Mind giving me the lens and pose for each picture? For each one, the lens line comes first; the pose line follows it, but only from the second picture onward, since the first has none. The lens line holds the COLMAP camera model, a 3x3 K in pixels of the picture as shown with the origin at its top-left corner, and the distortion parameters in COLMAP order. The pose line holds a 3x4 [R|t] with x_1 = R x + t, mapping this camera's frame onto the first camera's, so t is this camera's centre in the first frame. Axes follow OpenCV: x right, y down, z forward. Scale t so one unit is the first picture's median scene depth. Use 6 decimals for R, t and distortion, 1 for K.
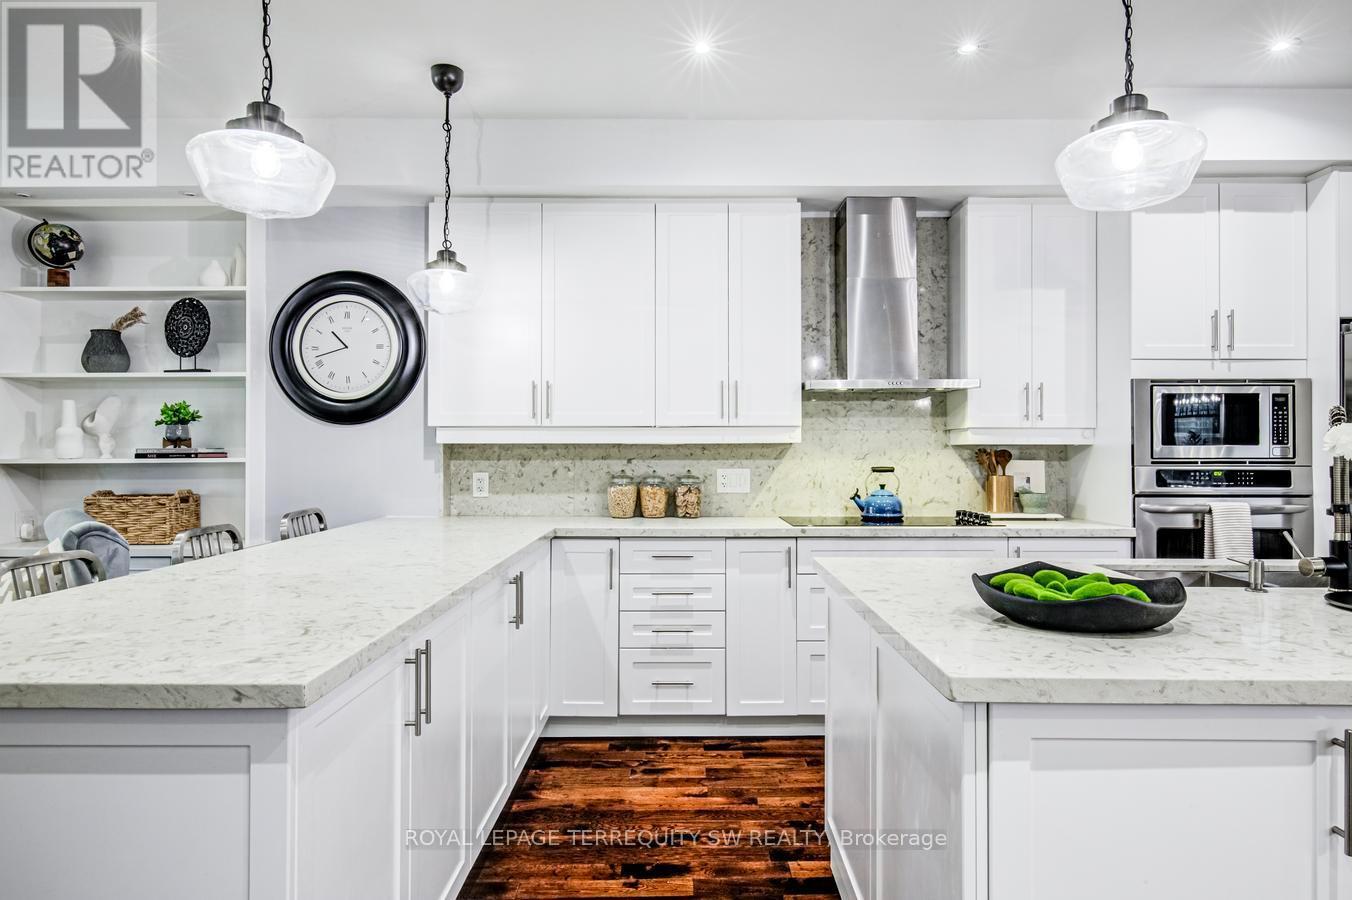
lens RADIAL K [[816.7, 0, 690.2], [0, 816.7, 451.6], [0, 0, 1]] dist [-0.000251, 0.003447]
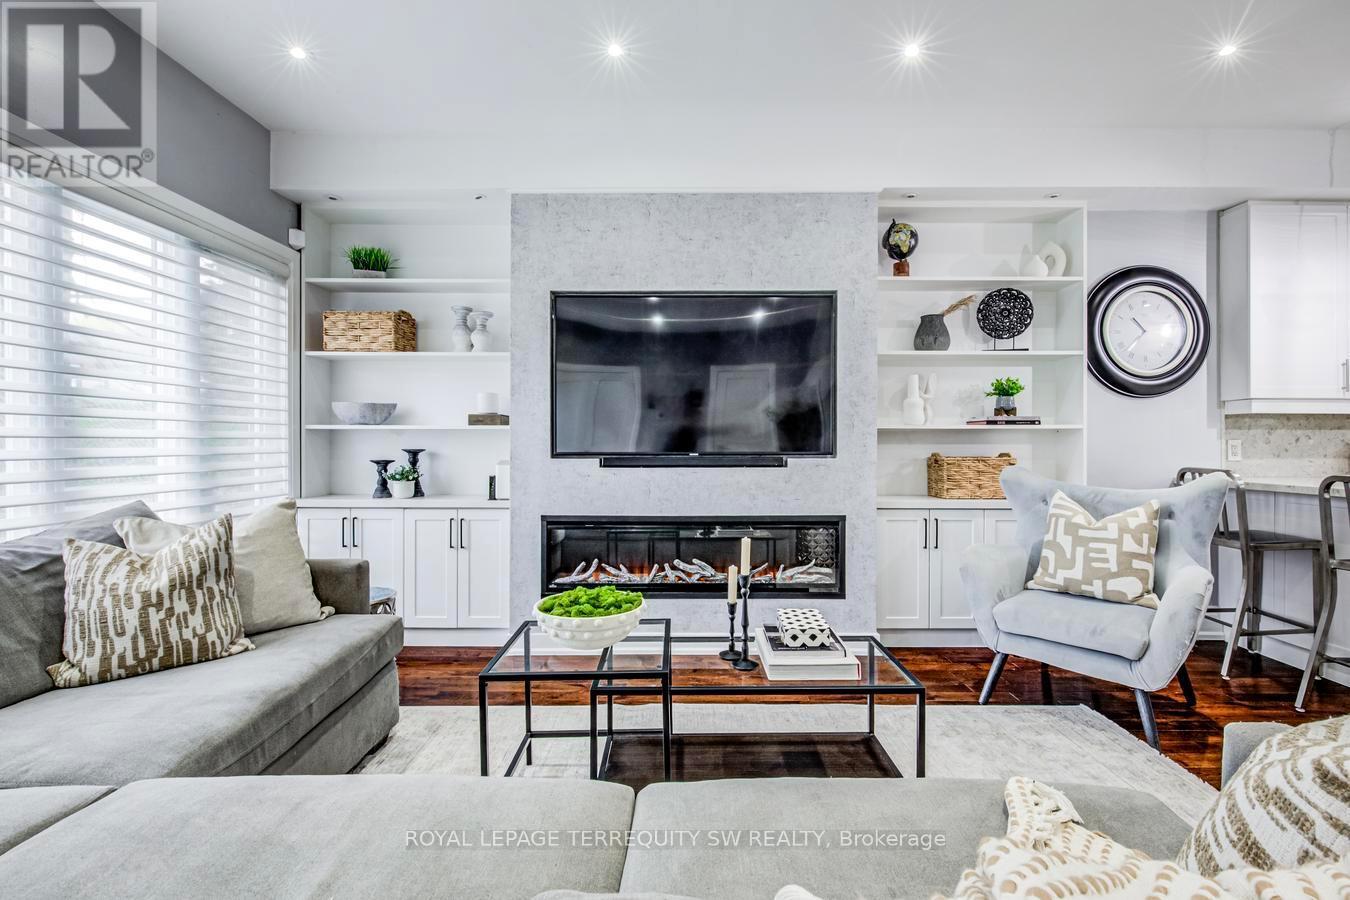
lens RADIAL K [[621.3, 0, 682.7], [0, 621.3, 448.0], [0, 0, 1]] dist [-0.001030, 0.000163]
pose [[0.999966, 0.004860, -0.006594, -1.076402], [-0.004787, 0.999929, 0.010944, 0.032607], [0.006647, -0.010912, 0.999918, 0.112415]]
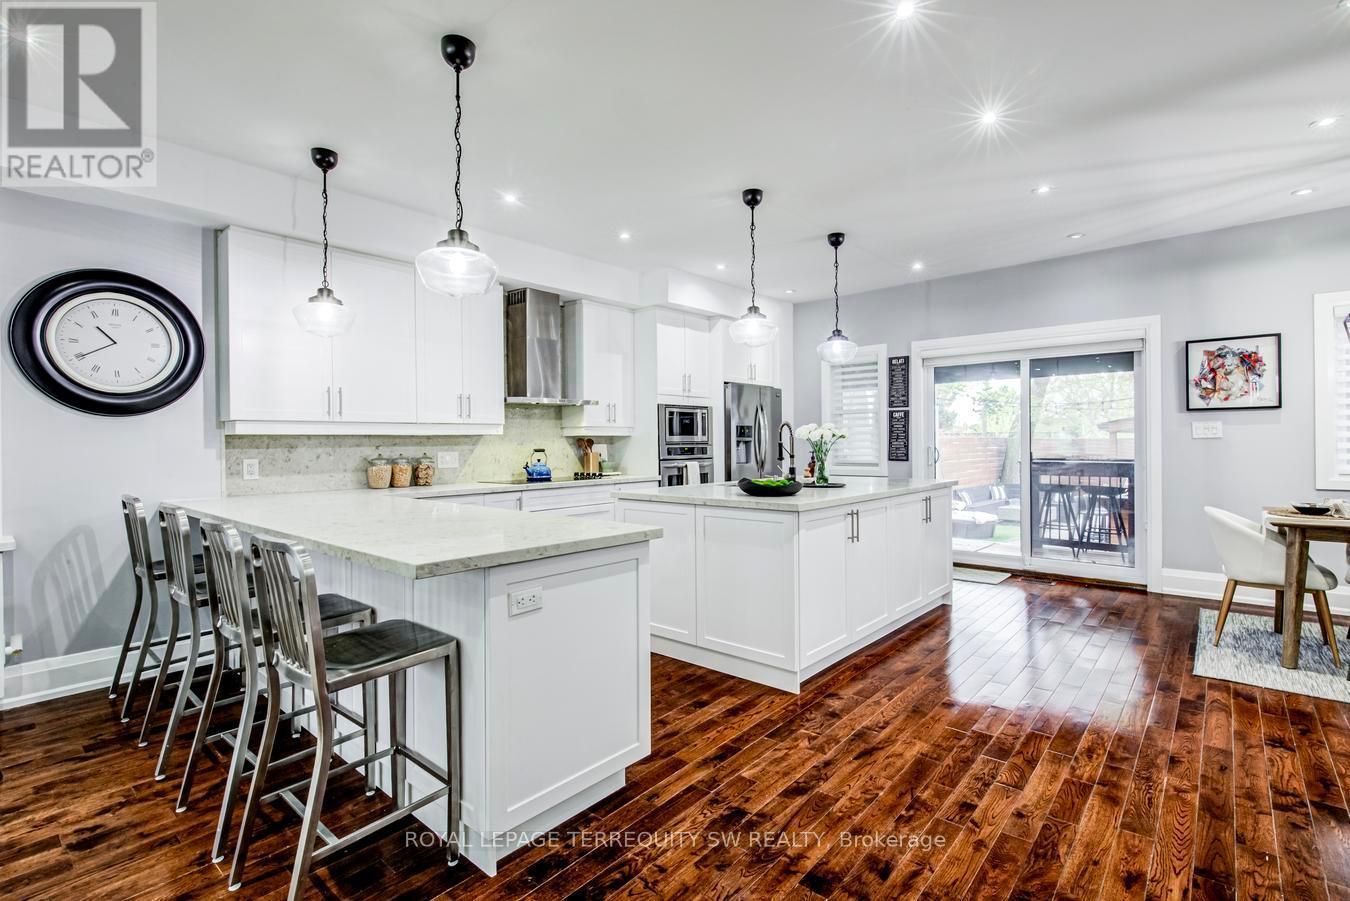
lens RADIAL K [[636.2, 0, 684.9], [0, 636.2, 446.8], [0, 0, 1]] dist [0.001034, 0.000560]
pose [[0.652752, -0.013009, 0.757460, -0.567734], [0.007899, 0.999915, 0.010366, 0.003373], [-0.757531, -0.000783, 0.652799, -0.092862]]
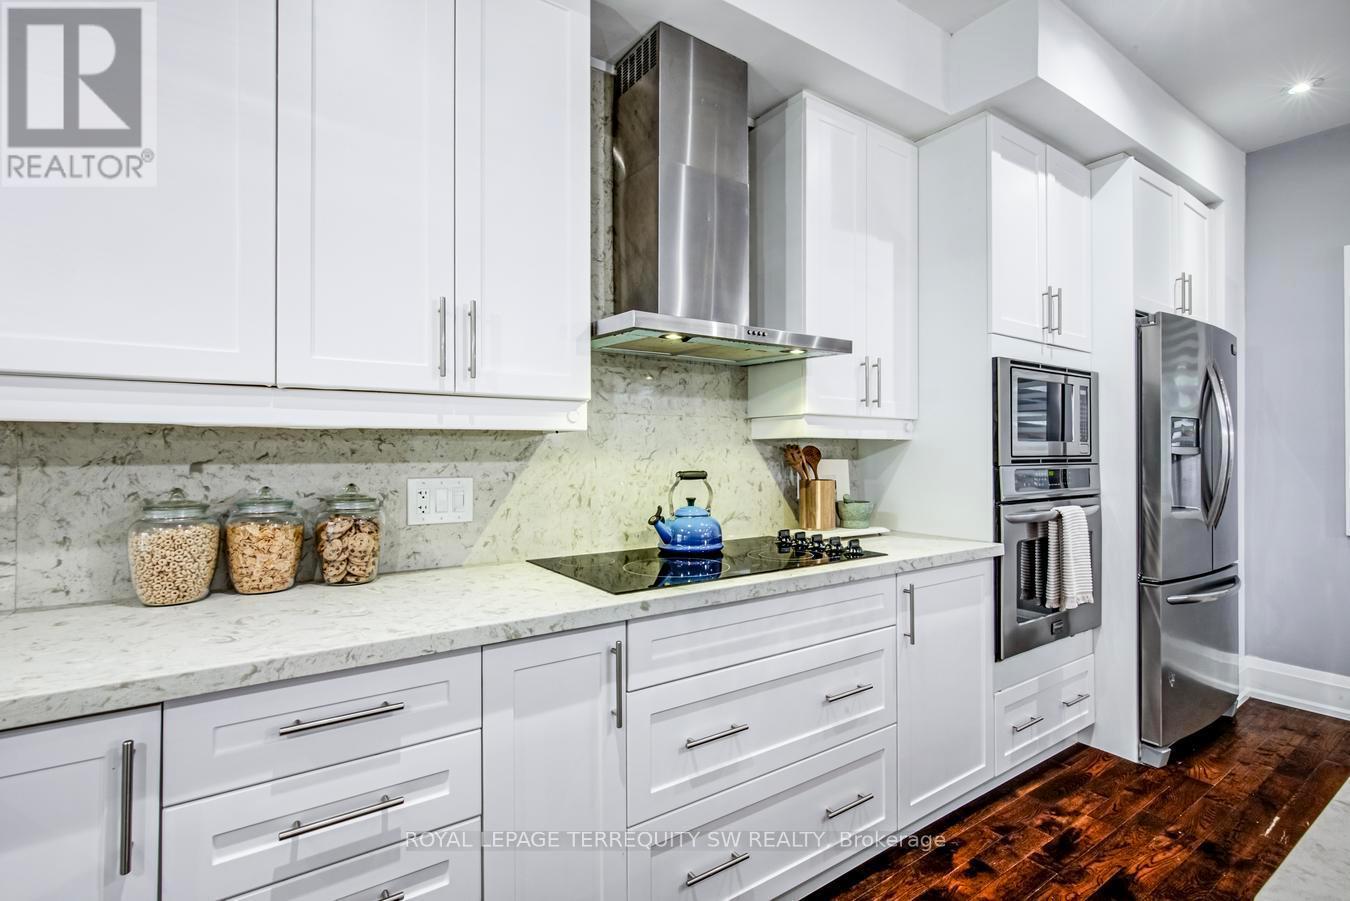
lens RADIAL K [[621.3, 0, 682.7], [0, 621.3, 448.5], [0, 0, 1]] dist [-0.001030, 0.000163]
pose [[0.826532, 0.003413, 0.562880, -0.047839], [-0.000889, 0.999988, -0.004758, 0.003205], [-0.562890, 0.003432, 0.826525, 0.595774]]
